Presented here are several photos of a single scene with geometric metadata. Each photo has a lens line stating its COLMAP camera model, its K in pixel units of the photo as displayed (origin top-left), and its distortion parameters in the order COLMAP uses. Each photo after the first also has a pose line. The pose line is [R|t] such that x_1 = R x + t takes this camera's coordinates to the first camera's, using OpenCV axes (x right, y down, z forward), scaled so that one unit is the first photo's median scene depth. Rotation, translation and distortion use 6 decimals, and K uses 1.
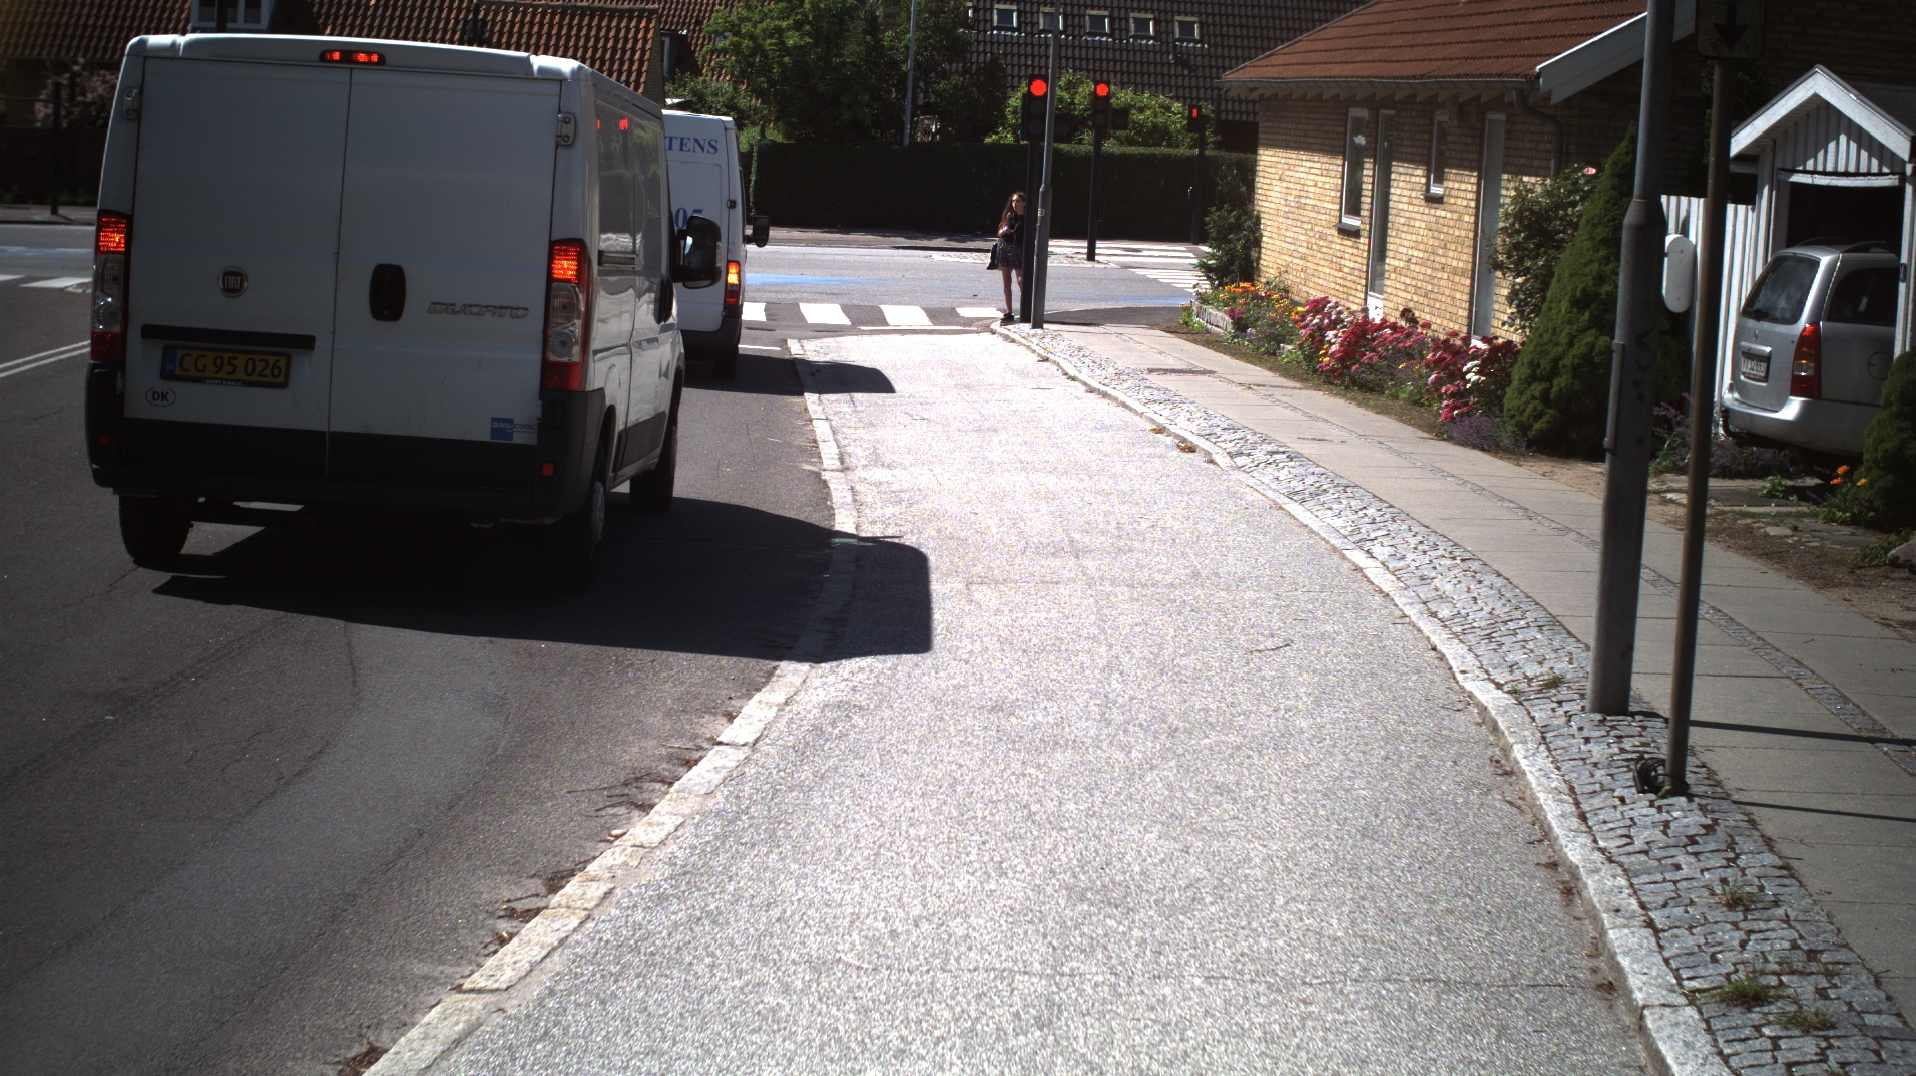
lens RADIAL K [[3479.8, 0, 958.0], [0, 3479.8, 538.0], [0, 0, 1]] dist [-0.297387, 0.461245]
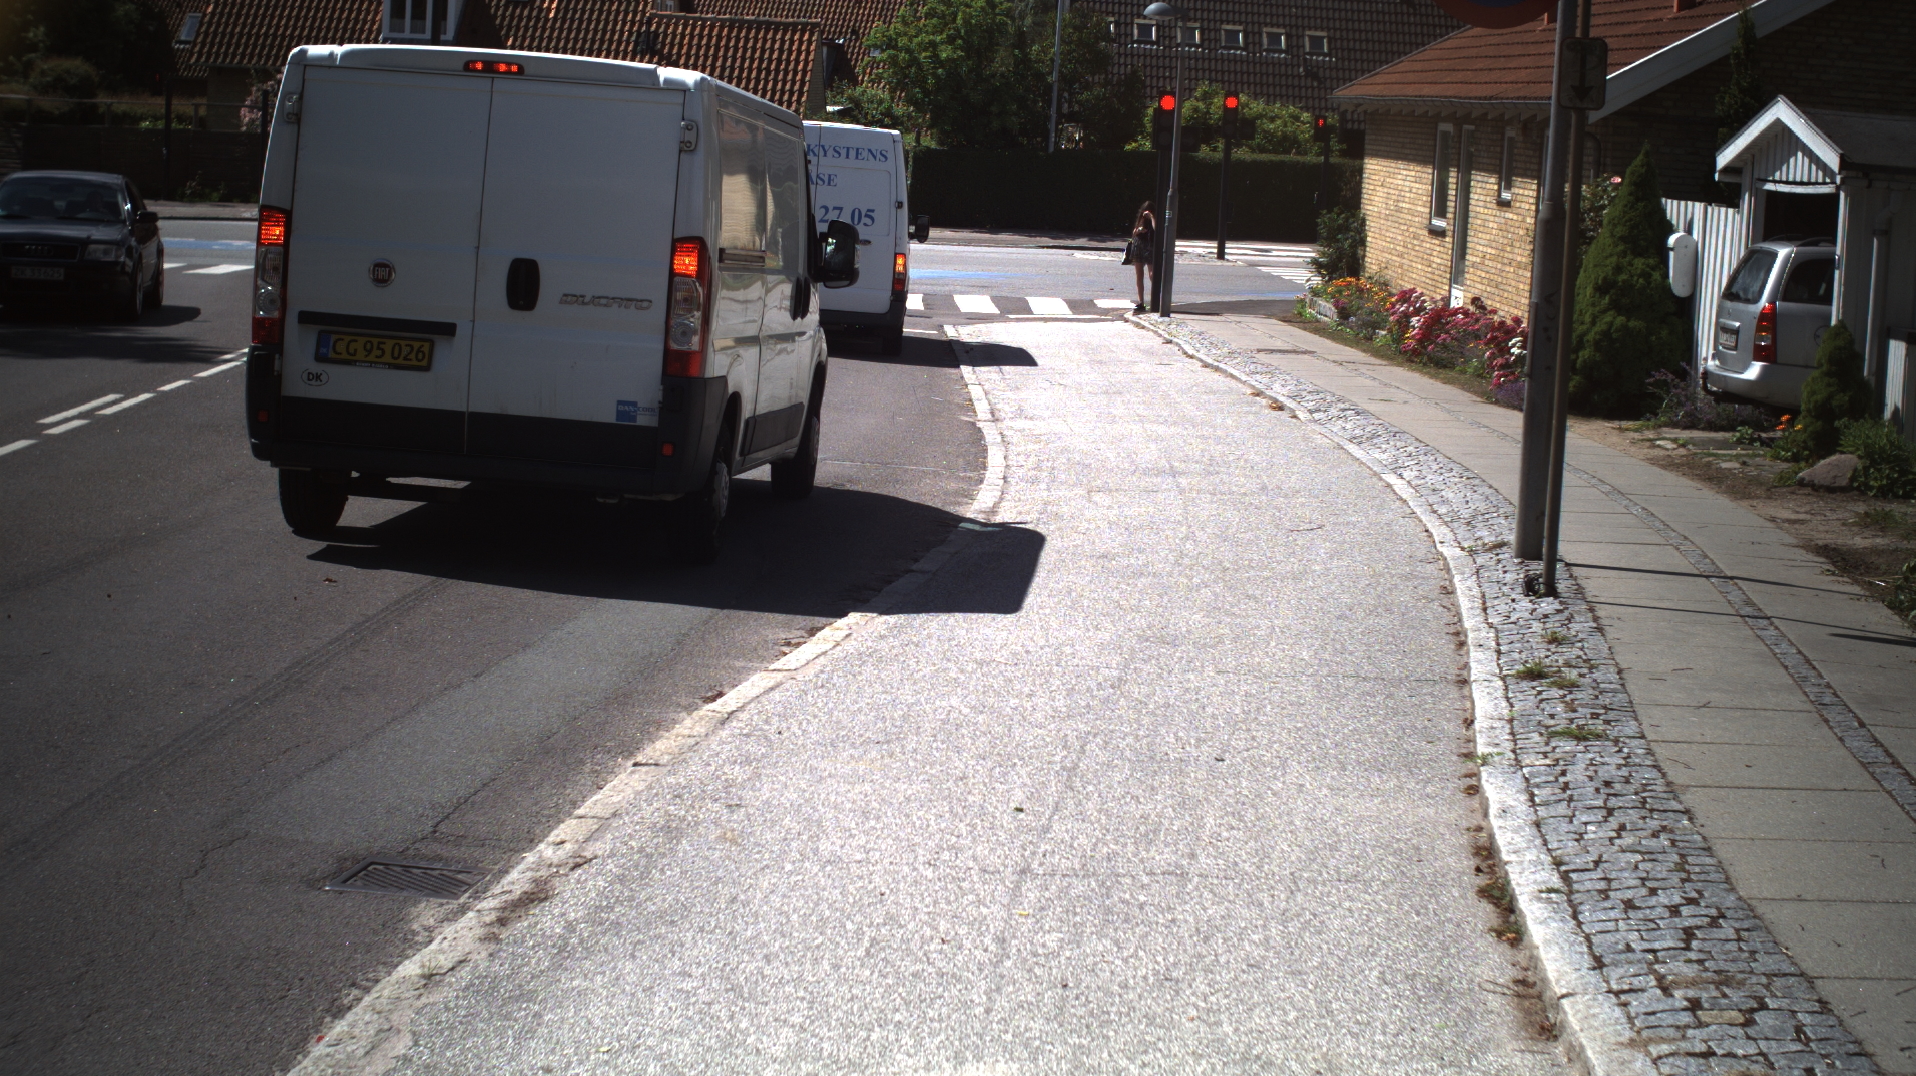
lens RADIAL K [[3479.8, 0, 958.0], [0, 3479.8, 538.0], [0, 0, 1]] dist [-0.297387, 0.461245]
pose [[0.999097, 0.006869, -0.041936, 0.003941], [-0.006908, 0.999976, -0.000769, 0.014606], [0.041930, 0.001058, 0.999120, -0.146210]]
